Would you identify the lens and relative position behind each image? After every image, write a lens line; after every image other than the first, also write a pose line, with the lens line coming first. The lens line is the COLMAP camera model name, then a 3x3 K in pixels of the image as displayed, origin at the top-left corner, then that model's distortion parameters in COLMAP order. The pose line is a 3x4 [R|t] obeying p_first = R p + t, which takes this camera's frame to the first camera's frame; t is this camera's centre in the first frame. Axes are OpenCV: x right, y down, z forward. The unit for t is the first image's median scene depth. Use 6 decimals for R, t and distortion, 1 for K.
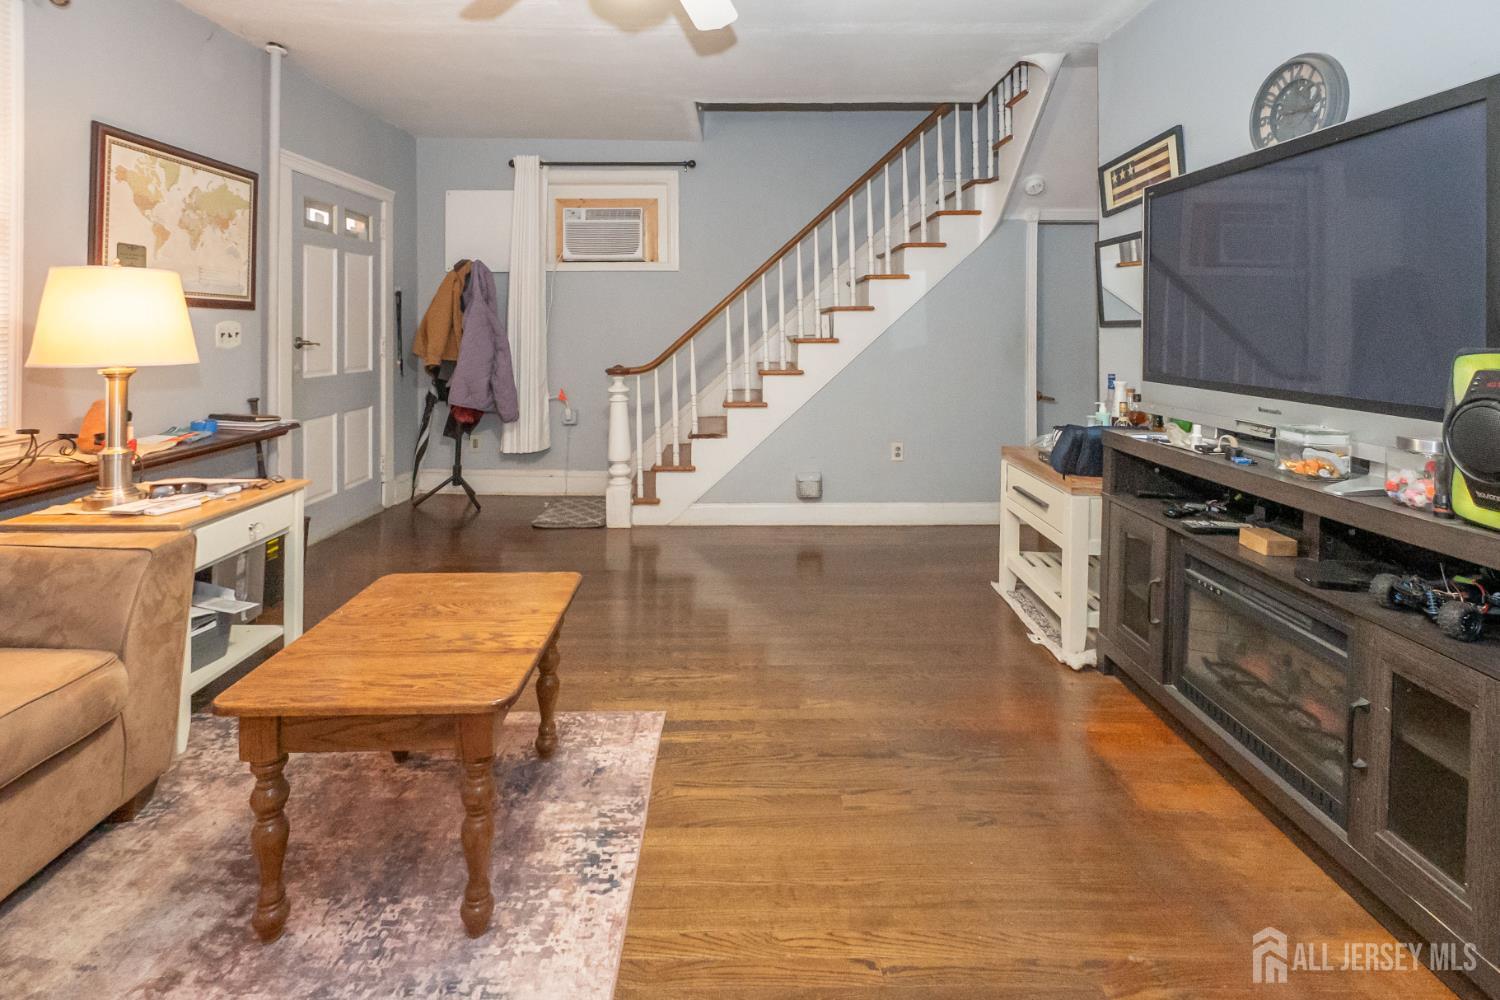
lens RADIAL K [[701.0, 0, 751.1], [0, 701.0, 349.4], [0, 0, 1]] dist [0.000699, -0.001068]
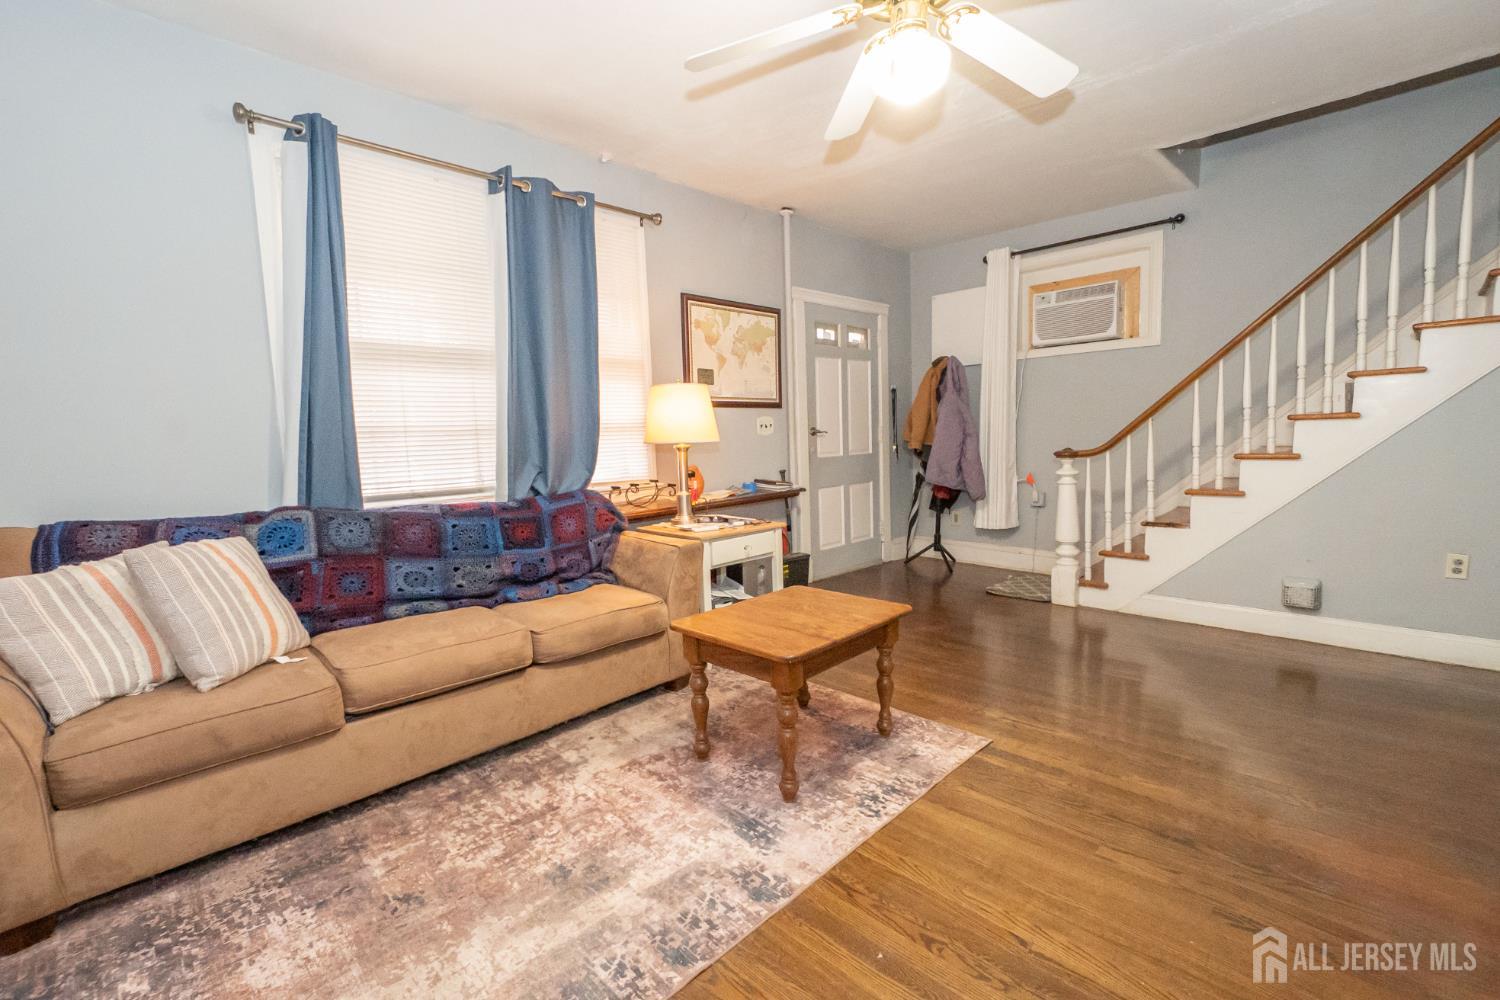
lens RADIAL K [[661.3, 0, 751.6], [0, 661.3, 541.9], [0, 0, 1]] dist [0.013236, -0.008611]
pose [[0.702066, 0.098486, -0.705268, 0.186803], [0.007750, 0.989275, 0.145860, 0.013632], [0.712069, -0.107869, 0.693773, -0.009948]]
